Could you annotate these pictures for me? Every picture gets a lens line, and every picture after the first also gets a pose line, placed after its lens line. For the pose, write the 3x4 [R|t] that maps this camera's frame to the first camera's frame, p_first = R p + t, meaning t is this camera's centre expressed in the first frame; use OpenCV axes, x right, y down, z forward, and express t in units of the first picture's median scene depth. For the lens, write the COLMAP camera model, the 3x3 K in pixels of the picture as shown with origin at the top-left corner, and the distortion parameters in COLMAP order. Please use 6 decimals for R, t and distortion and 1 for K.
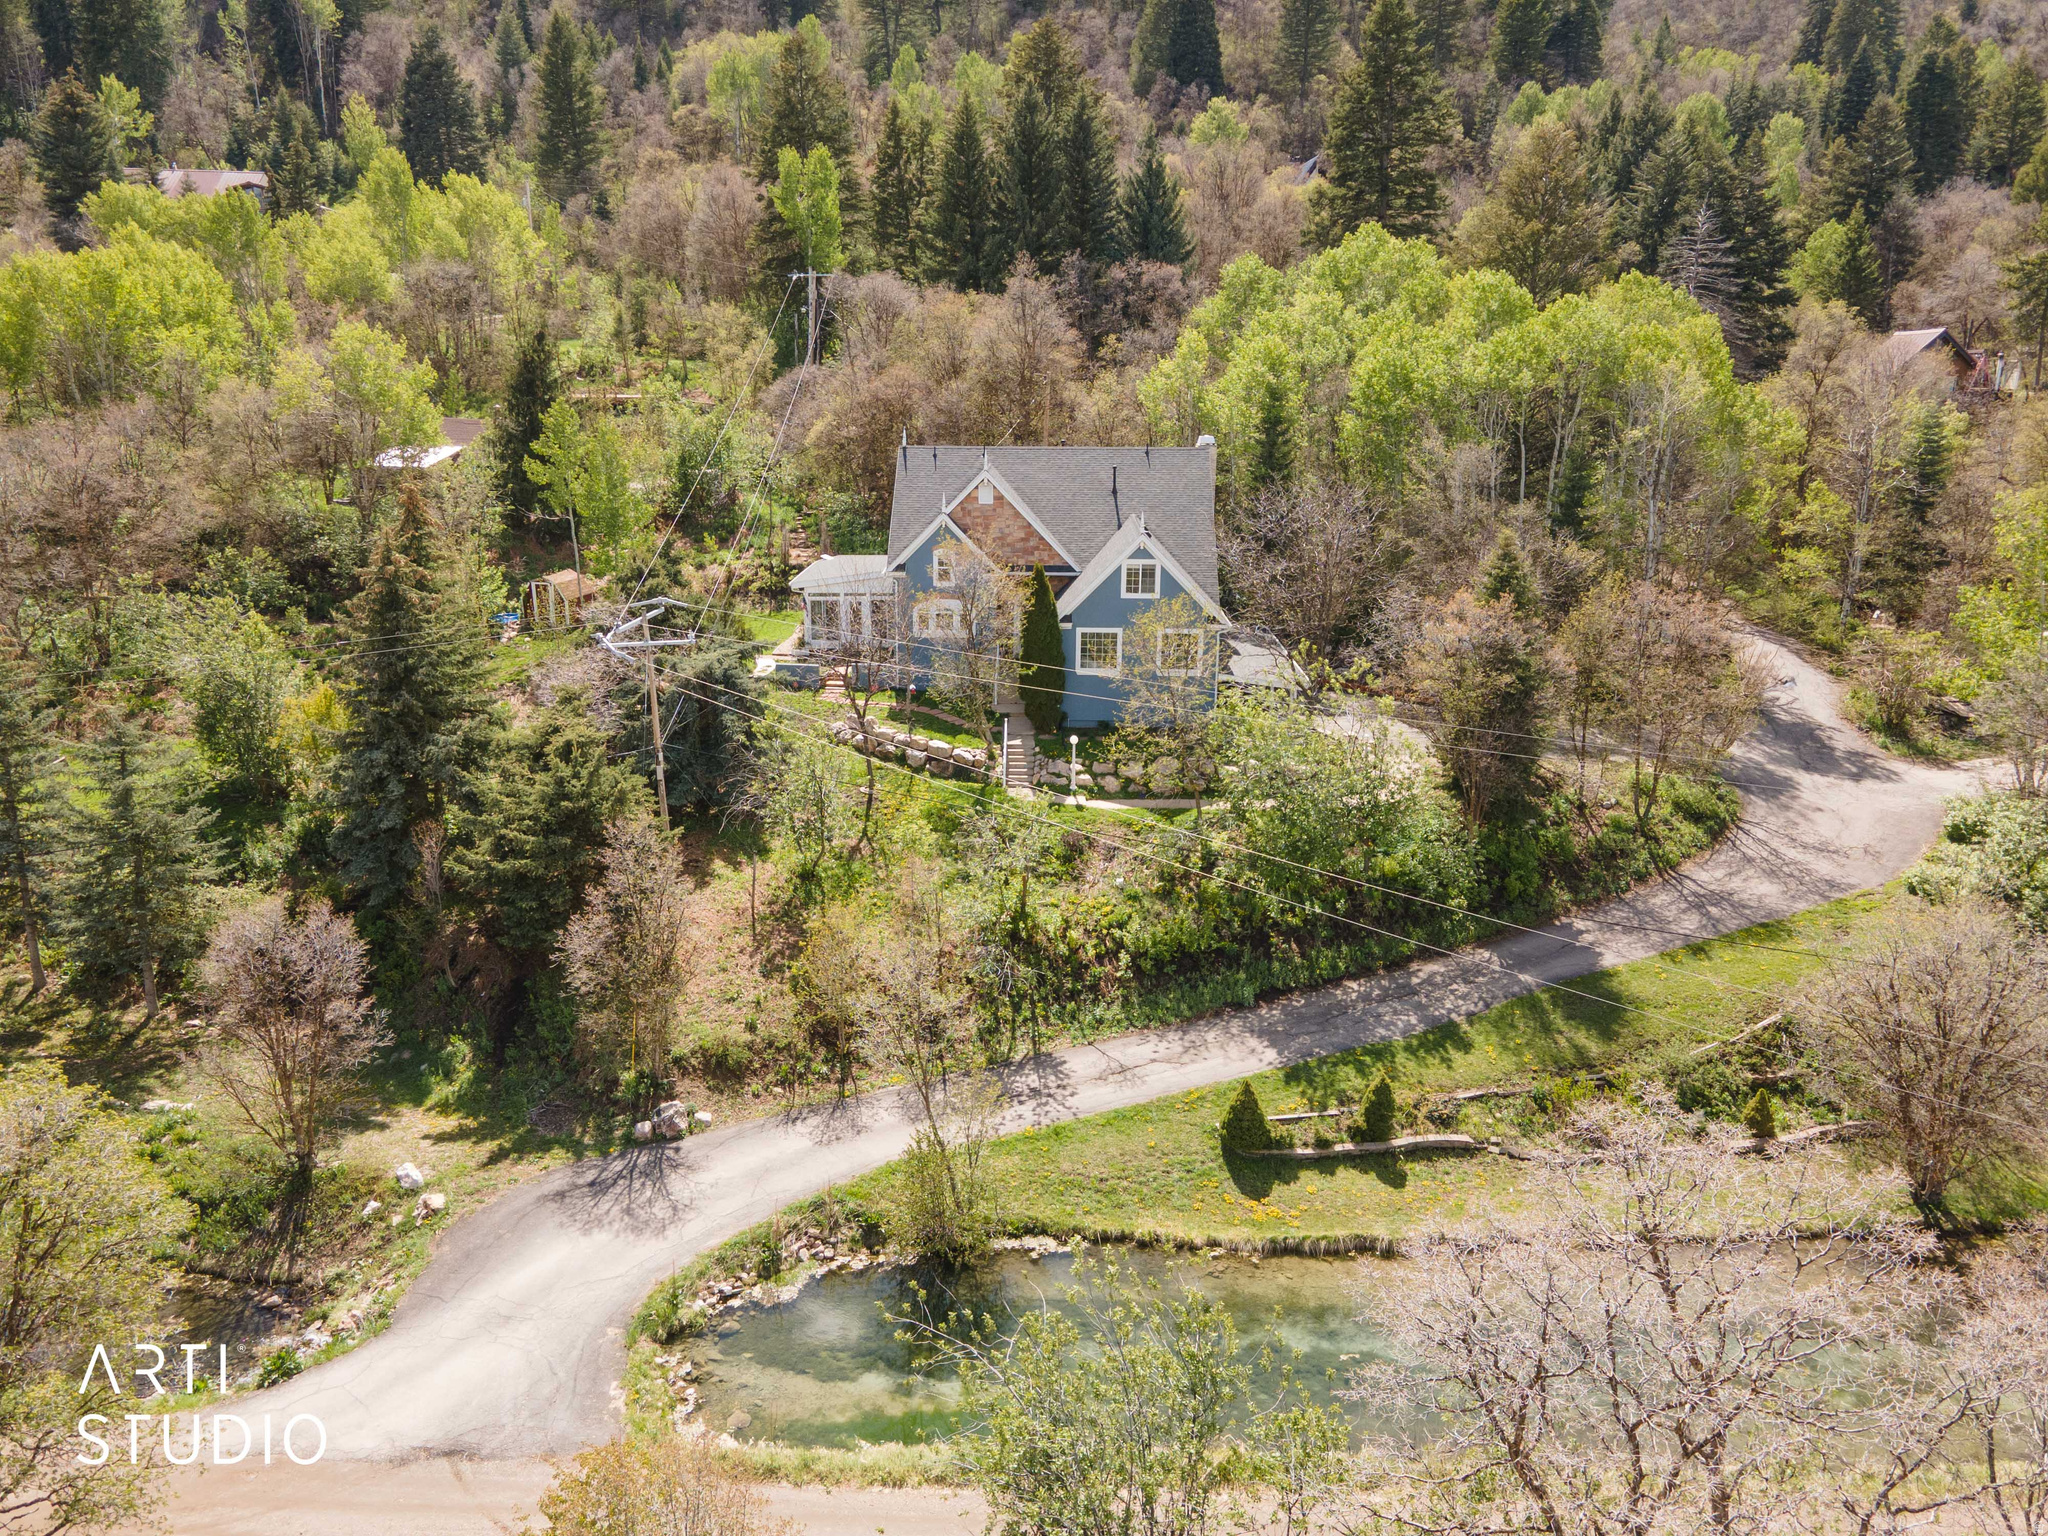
lens RADIAL K [[1490.6, 0, 1018.6], [0, 1490.6, 760.4], [0, 0, 1]] dist [0.008520, 0.061241]
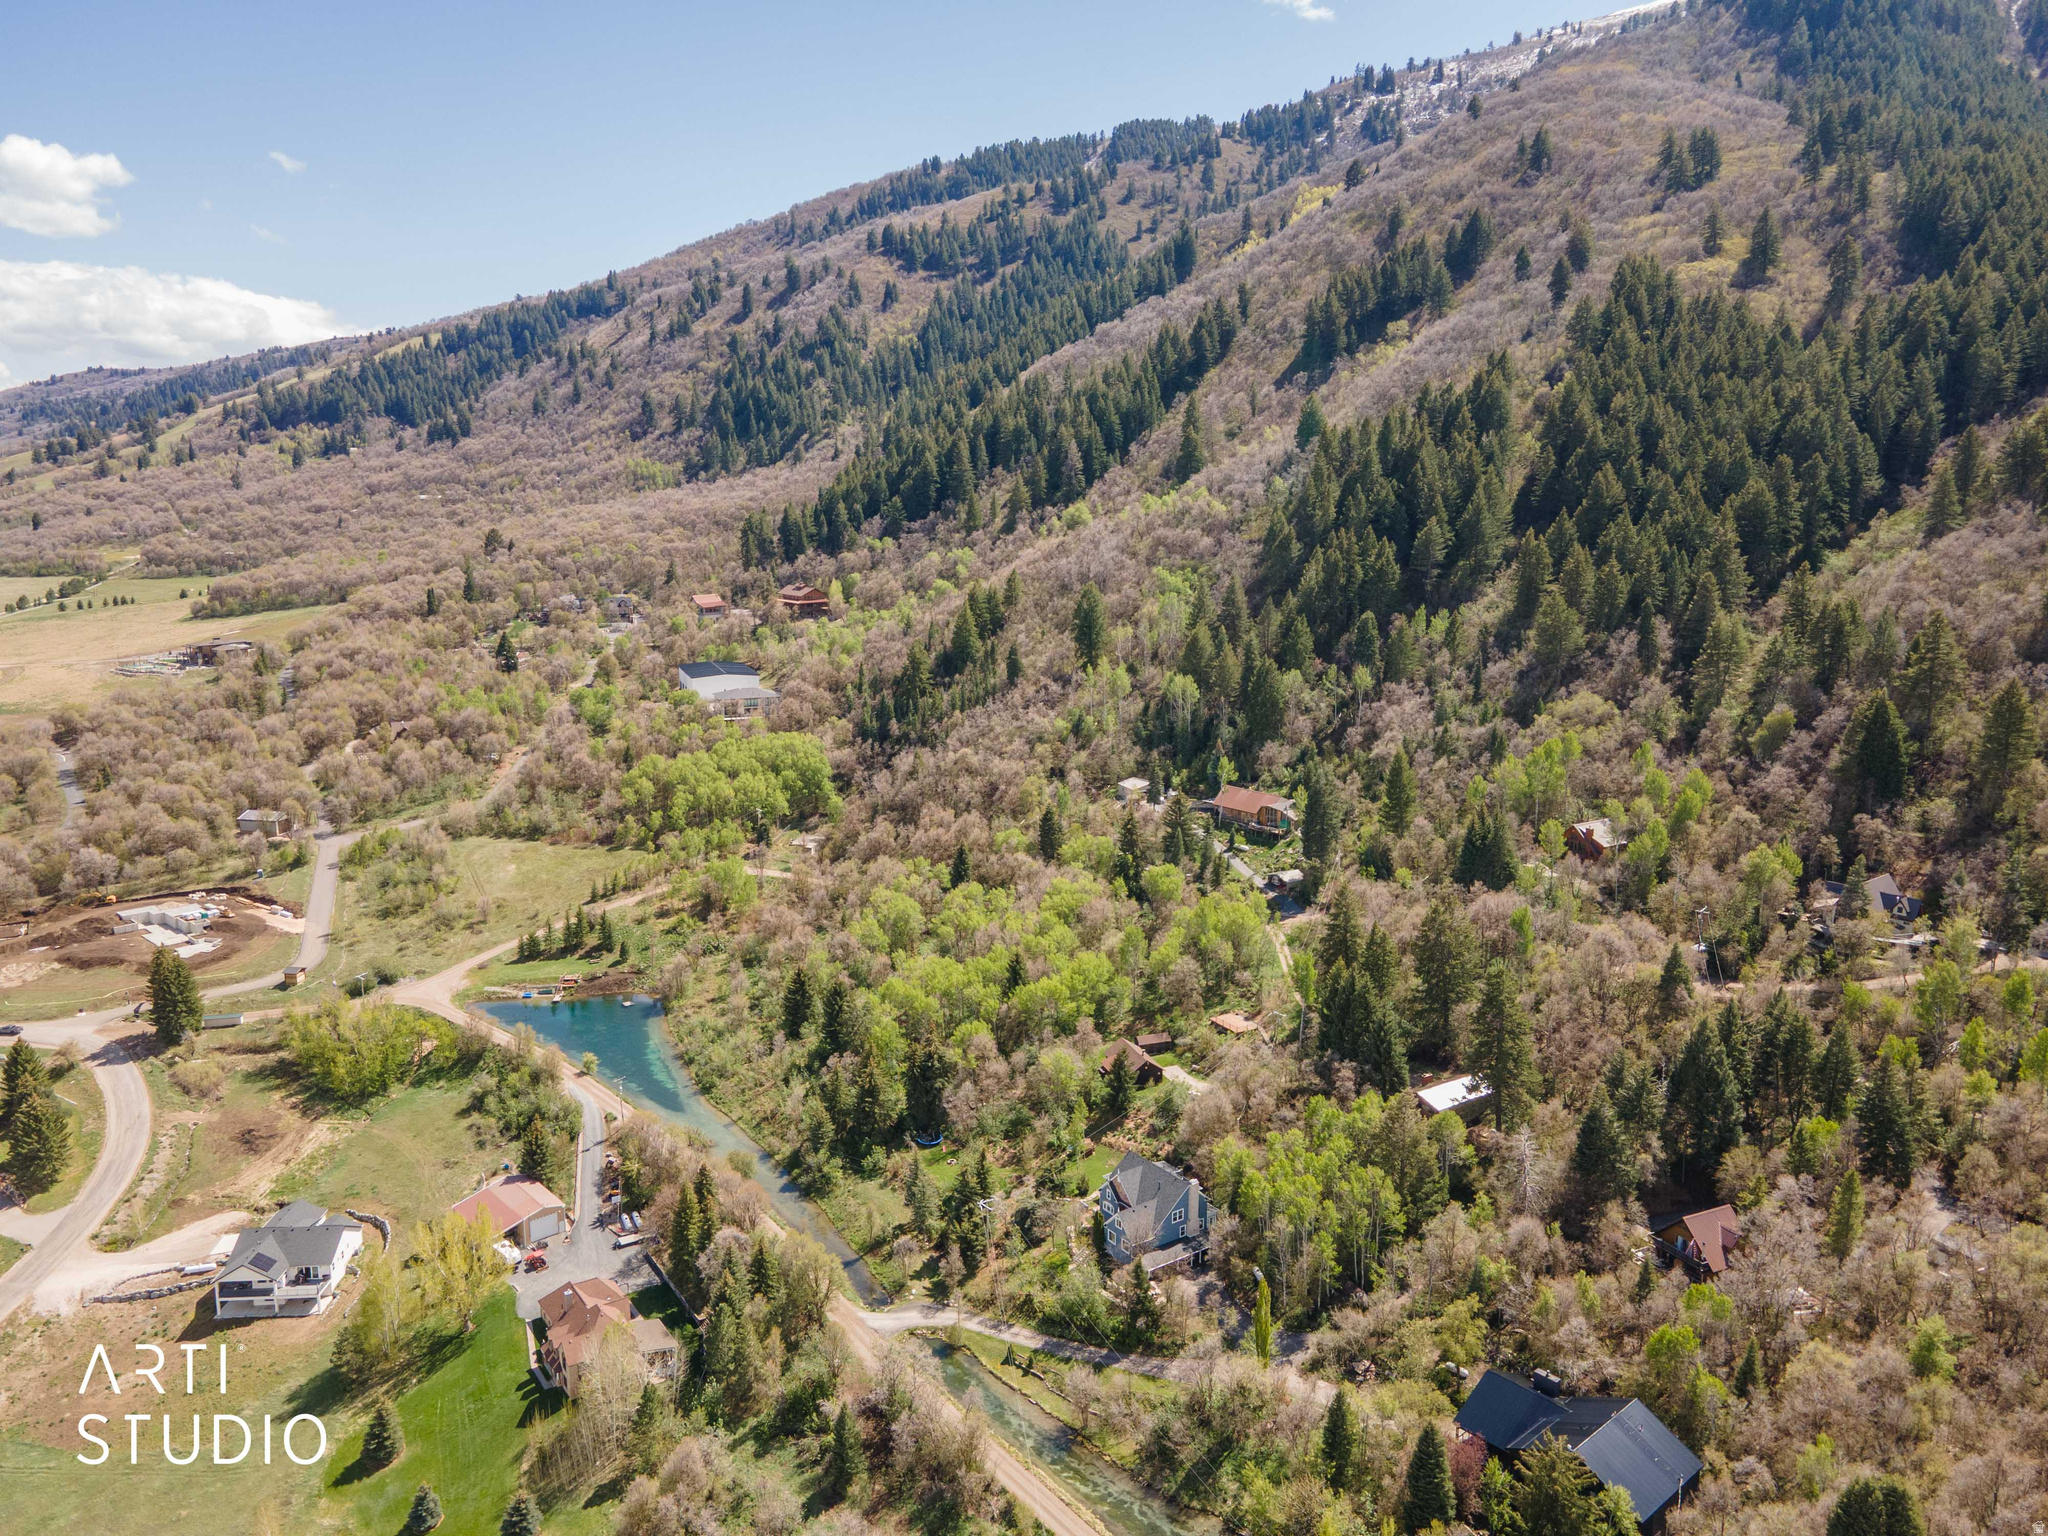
lens RADIAL K [[1490.6, 0, 1018.6], [0, 1490.6, 760.4], [0, 0, 1]] dist [0.008520, 0.061241]
pose [[0.603000, 0.148533, -0.783791, 2.519118], [-0.197040, 0.979803, 0.034088, -1.246704], [0.773024, 0.133883, 0.620088, -1.569668]]
